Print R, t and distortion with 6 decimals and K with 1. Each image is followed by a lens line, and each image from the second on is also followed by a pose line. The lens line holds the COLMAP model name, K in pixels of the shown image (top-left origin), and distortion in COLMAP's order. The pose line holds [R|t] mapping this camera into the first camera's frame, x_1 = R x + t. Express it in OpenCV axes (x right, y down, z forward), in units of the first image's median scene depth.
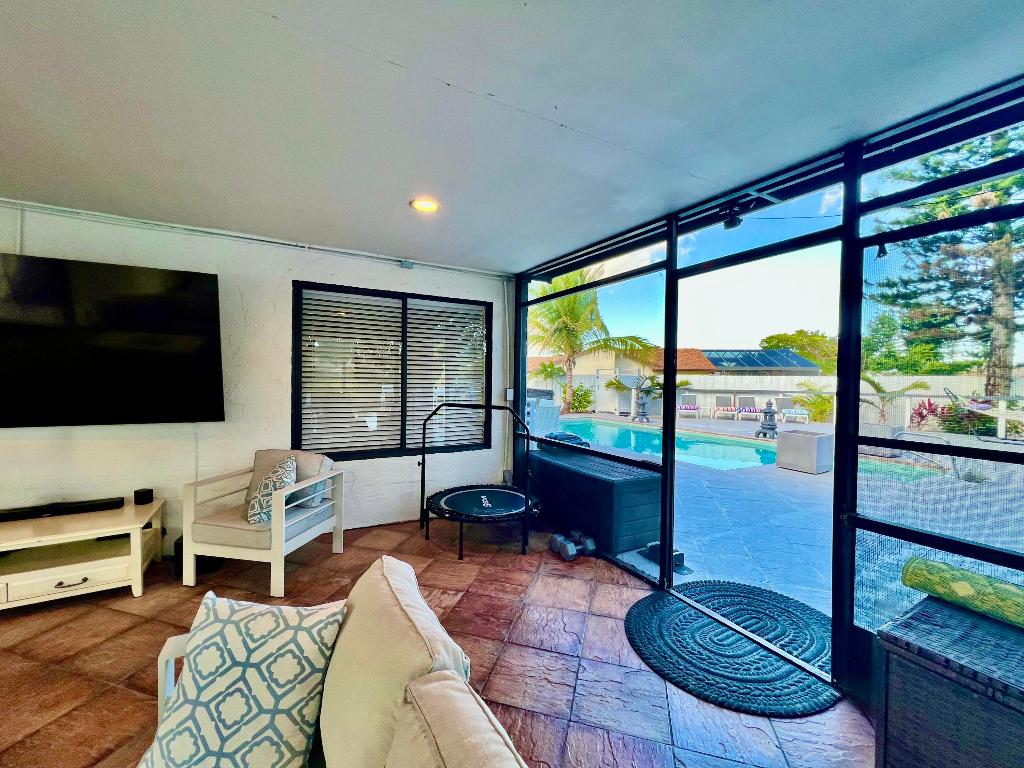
lens RADIAL K [[407.0, 0, 512.0], [0, 407.0, 384.0], [0, 0, 1]] dist [0.002729, 0.000285]
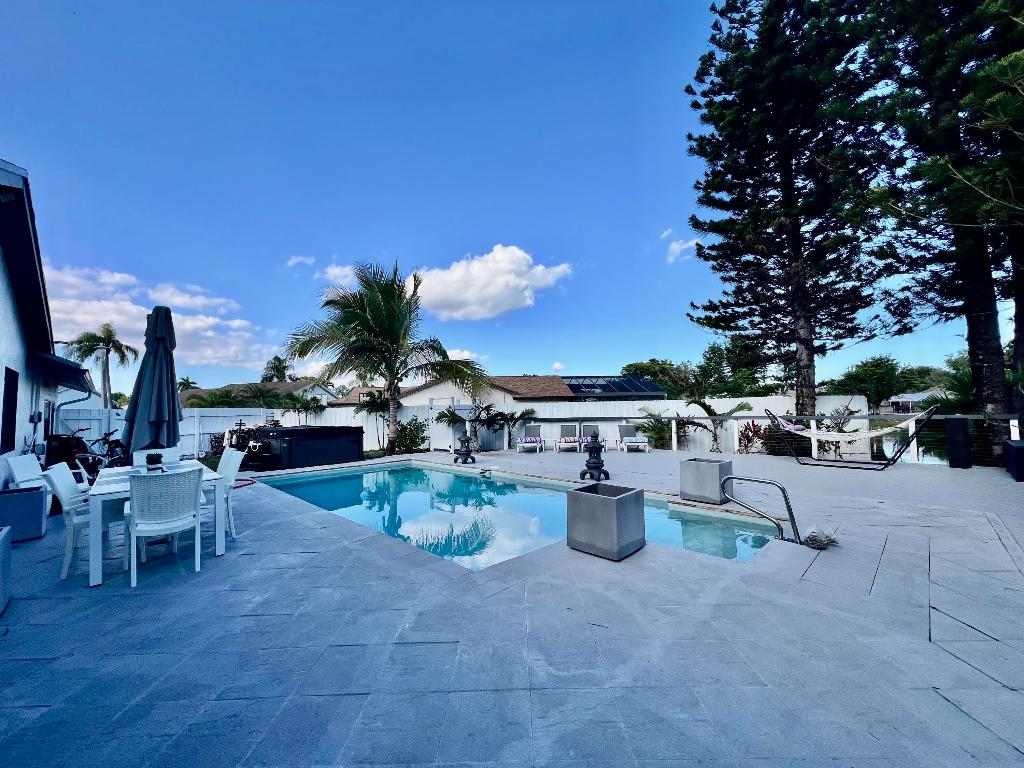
lens RADIAL K [[407.0, 0, 512.0], [0, 407.0, 384.0], [0, 0, 1]] dist [0.002729, 0.000285]
pose [[0.963790, -0.015921, 0.266186, 0.180848], [0.035789, 0.996908, -0.069957, -0.002436], [-0.264249, 0.076951, 0.961380, 0.181152]]
